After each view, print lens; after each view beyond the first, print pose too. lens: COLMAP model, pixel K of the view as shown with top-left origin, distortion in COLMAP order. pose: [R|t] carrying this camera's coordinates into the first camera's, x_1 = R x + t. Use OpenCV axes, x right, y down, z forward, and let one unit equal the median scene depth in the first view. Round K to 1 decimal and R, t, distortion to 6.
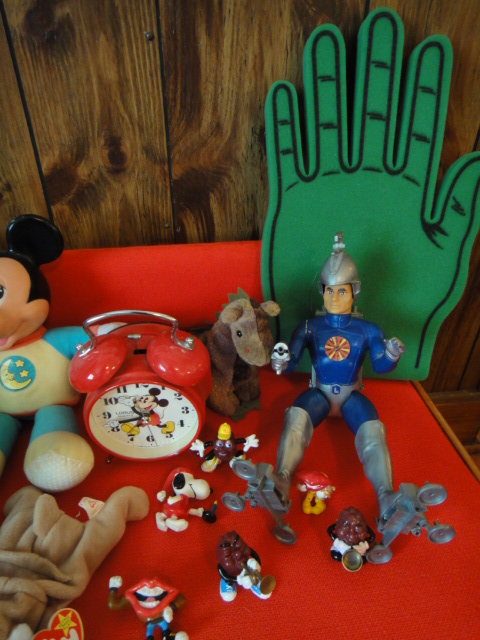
lens RADIAL K [[457.9, 0, 240.0], [0, 457.9, 320.0], [0, 0, 1]] dist [0.009453, 0.003480]
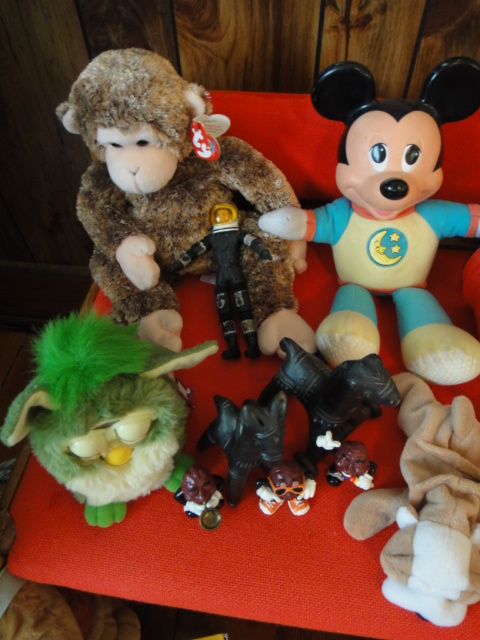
lens RADIAL K [[463.8, 0, 240.0], [0, 463.8, 320.0], [0, 0, 1]] dist [-0.065729, 0.002584]
pose [[0.964091, 0.192746, -0.182693, -0.575592], [-0.117873, 0.927021, 0.356003, -0.038725], [0.237978, -0.321684, 0.916453, 0.059442]]
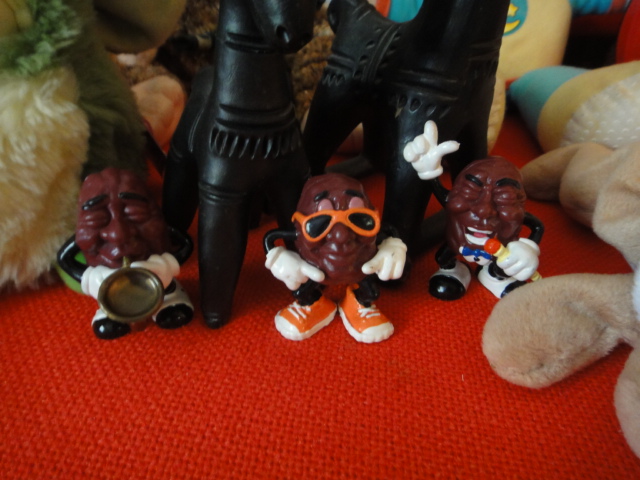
lens RADIAL K [[451.3, 0, 320.0], [0, 451.3, 240.0], [0, 0, 1]] dist [0.006665, 0.005066]
pose [[0.960006, 0.146048, -0.238870, -0.527071], [-0.145889, 0.989129, 0.018445, 0.440417], [0.238967, 0.017142, 0.970876, 0.362439]]
